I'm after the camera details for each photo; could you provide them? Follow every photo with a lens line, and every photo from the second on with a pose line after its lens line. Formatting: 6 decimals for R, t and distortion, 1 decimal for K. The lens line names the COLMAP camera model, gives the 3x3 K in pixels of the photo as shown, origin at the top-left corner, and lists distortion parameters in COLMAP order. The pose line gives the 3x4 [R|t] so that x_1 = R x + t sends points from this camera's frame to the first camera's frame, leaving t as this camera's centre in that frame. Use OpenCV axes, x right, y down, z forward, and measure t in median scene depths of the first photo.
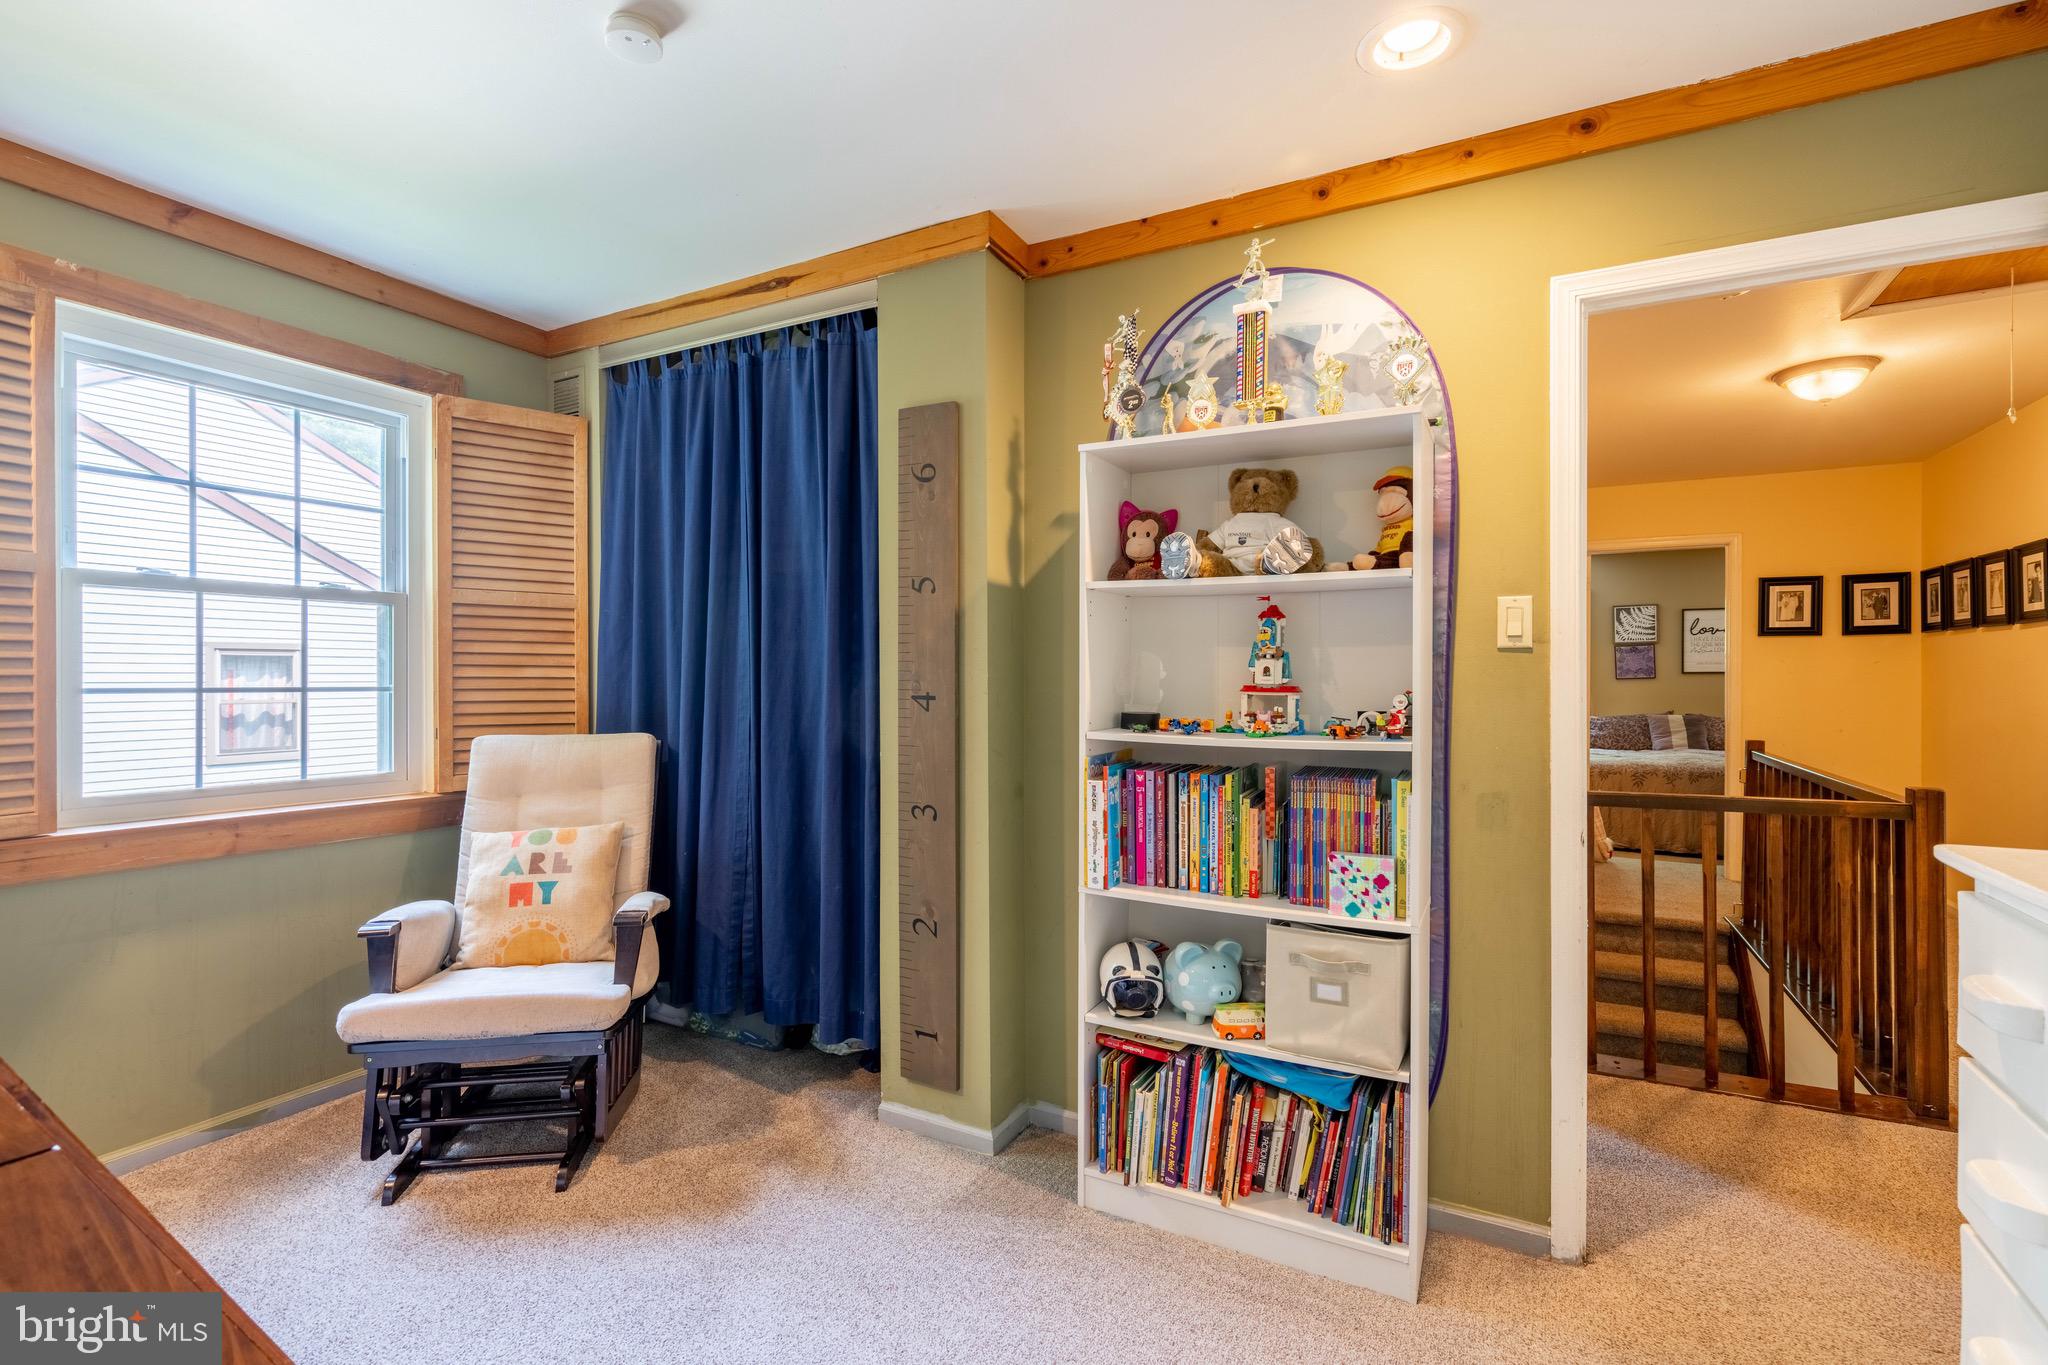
lens RADIAL K [[940.1, 0, 1022.7], [0, 940.1, 680.2], [0, 0, 1]] dist [-0.001240, 0.000454]
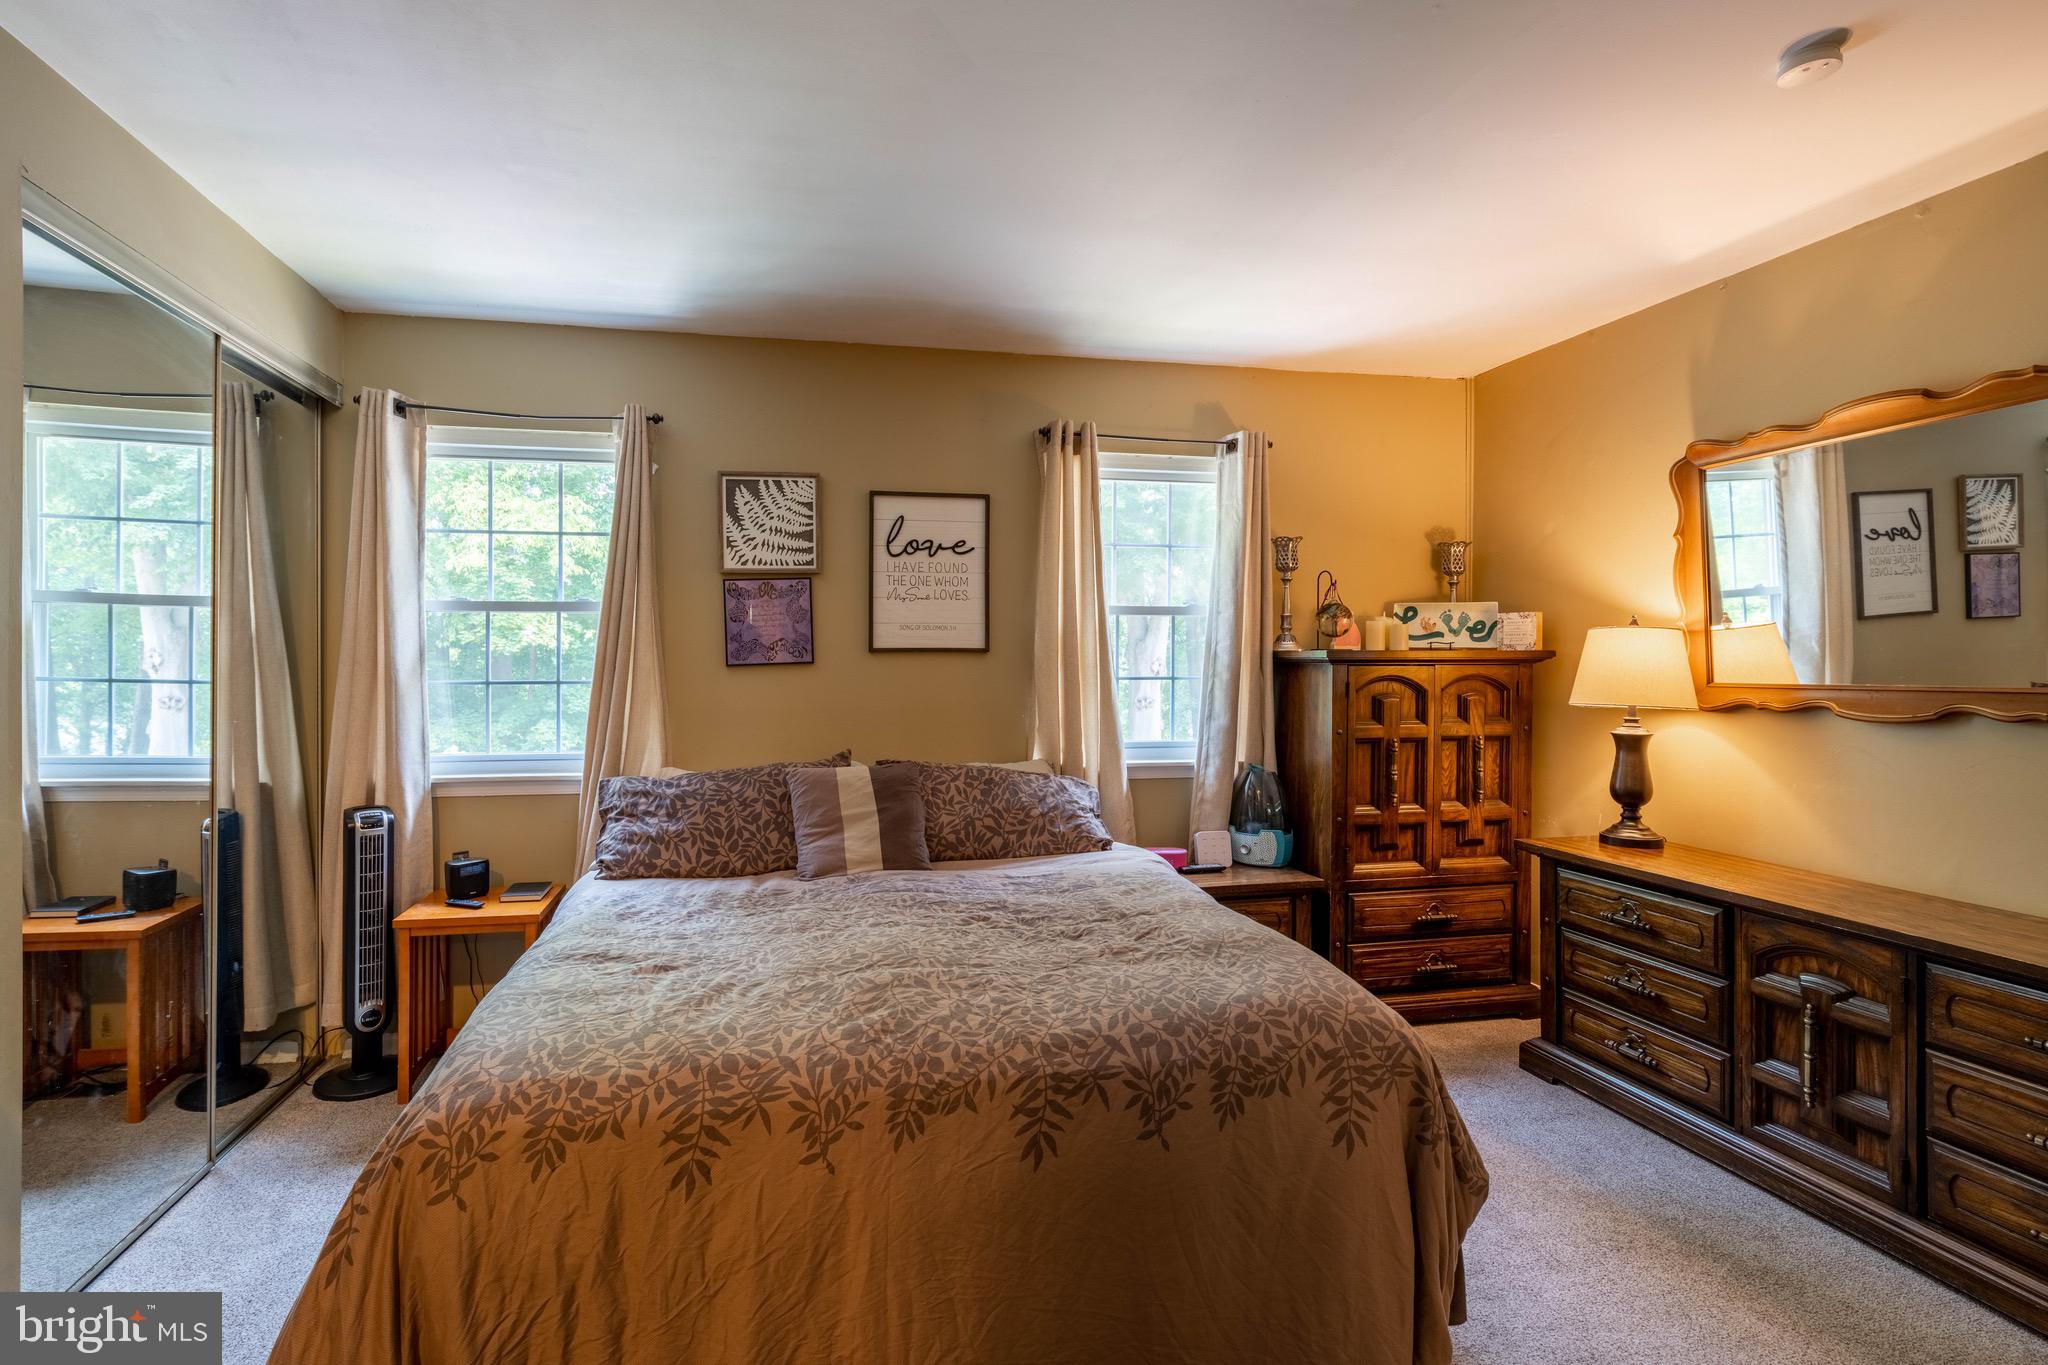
lens RADIAL K [[960.5, 0, 955.8], [0, 960.5, 661.3], [0, 0, 1]] dist [-0.003008, 0.000113]
pose [[0.767457, -0.003574, 0.641090, 0.797066], [-0.000103, 0.999984, 0.005698, -0.009055], [-0.641100, -0.004439, 0.767444, 1.129216]]
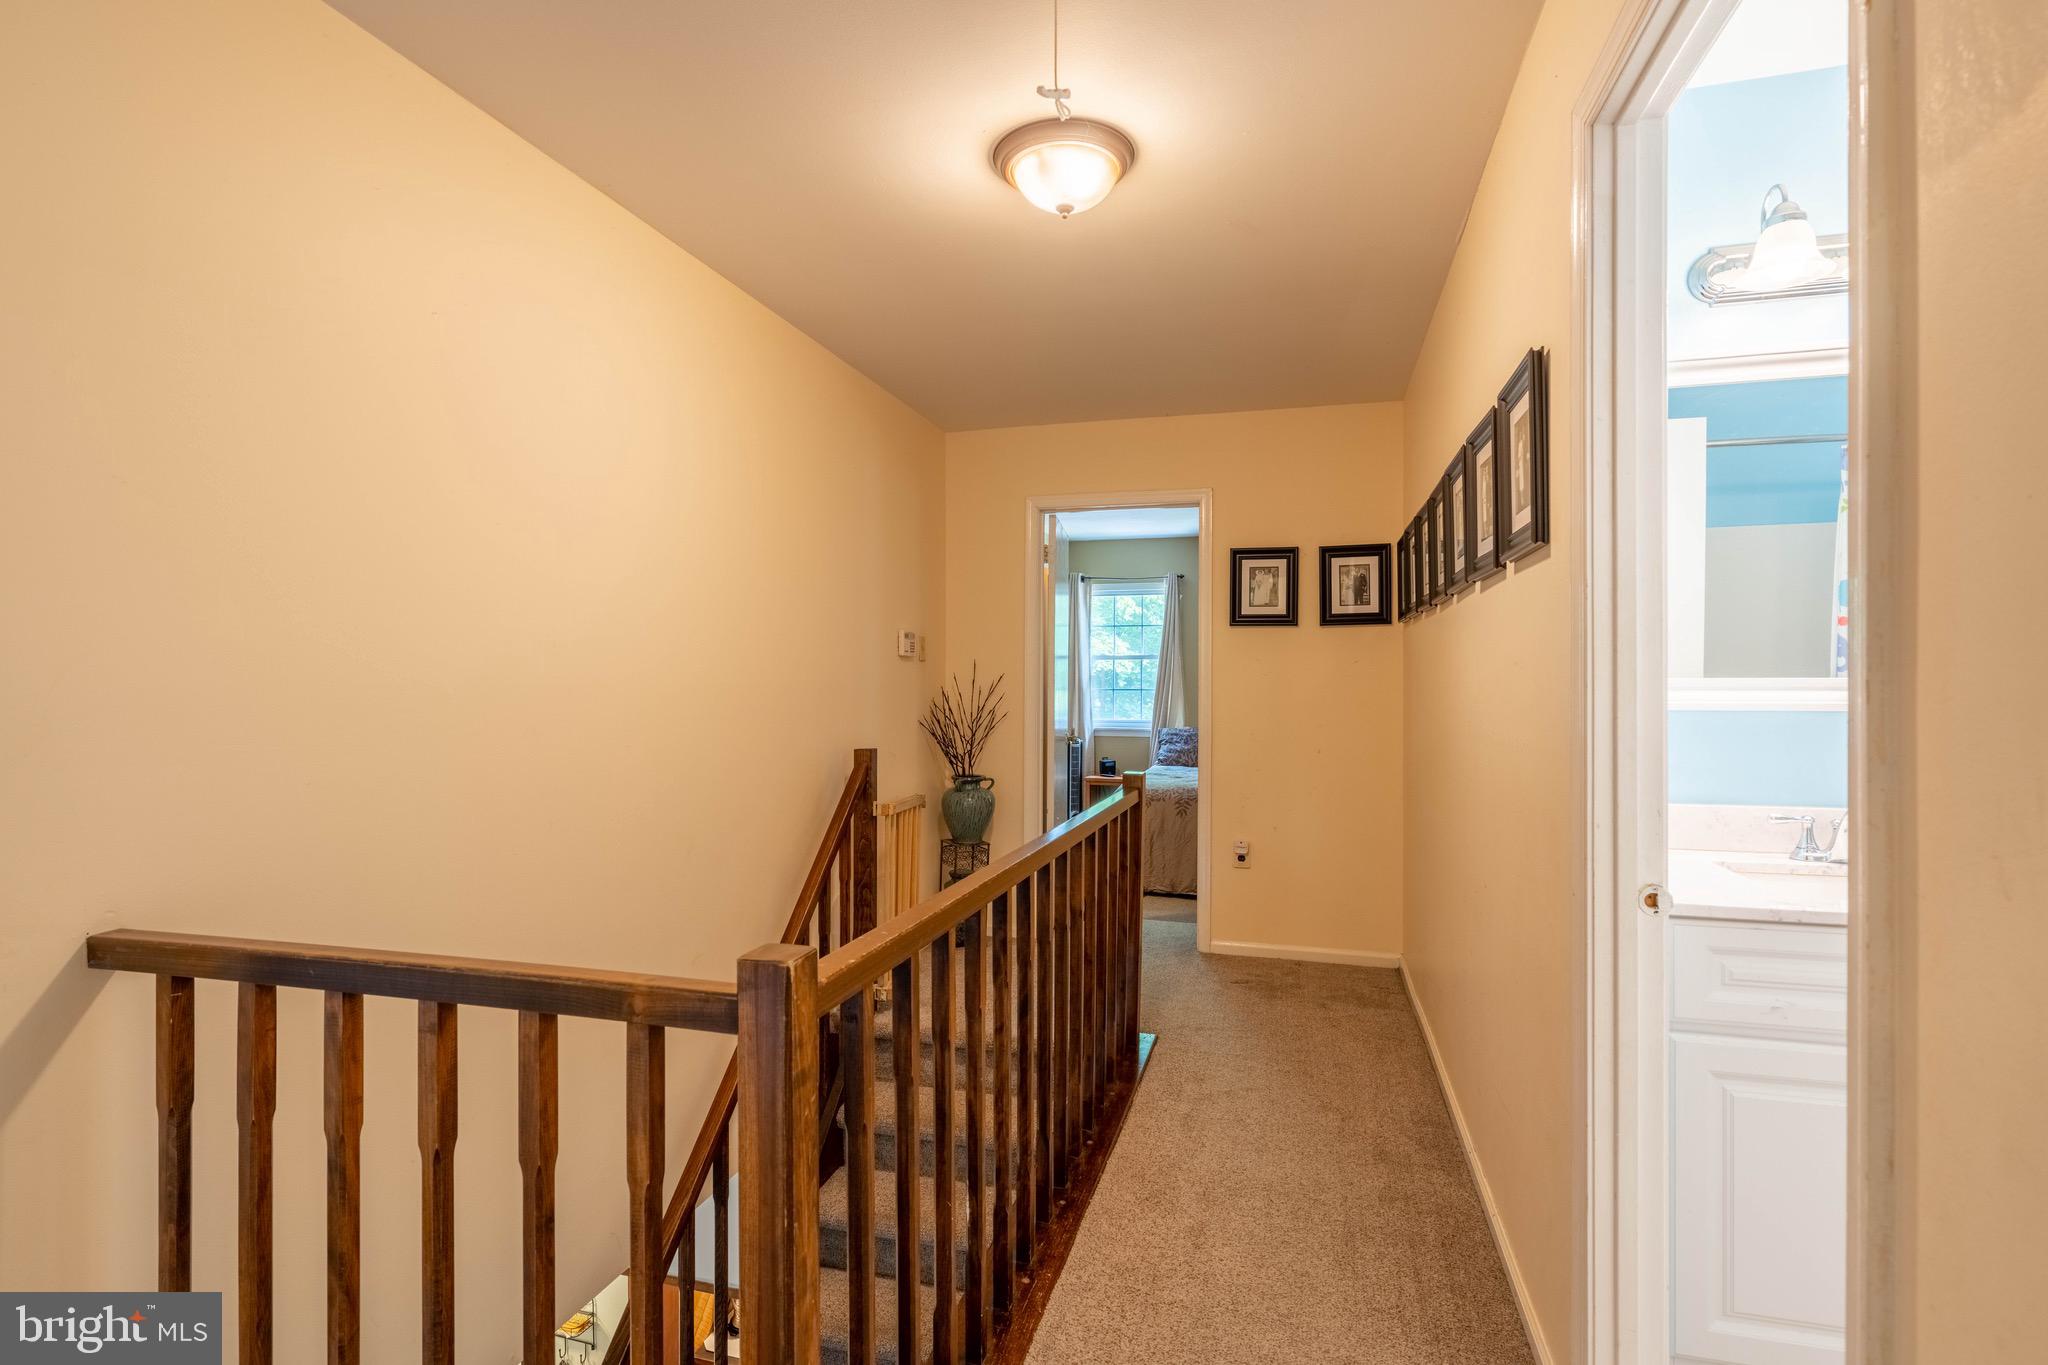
lens RADIAL K [[1001.0, 0, 1024.0], [0, 1001.0, 682.5], [0, 0, 1]] dist [-0.001371, -0.000016]
pose [[0.977651, 0.000002, 0.210237, 0.485118], [-0.000132, 1.000000, 0.000600, -0.002704], [-0.210237, -0.000615, 0.977650, 0.270559]]
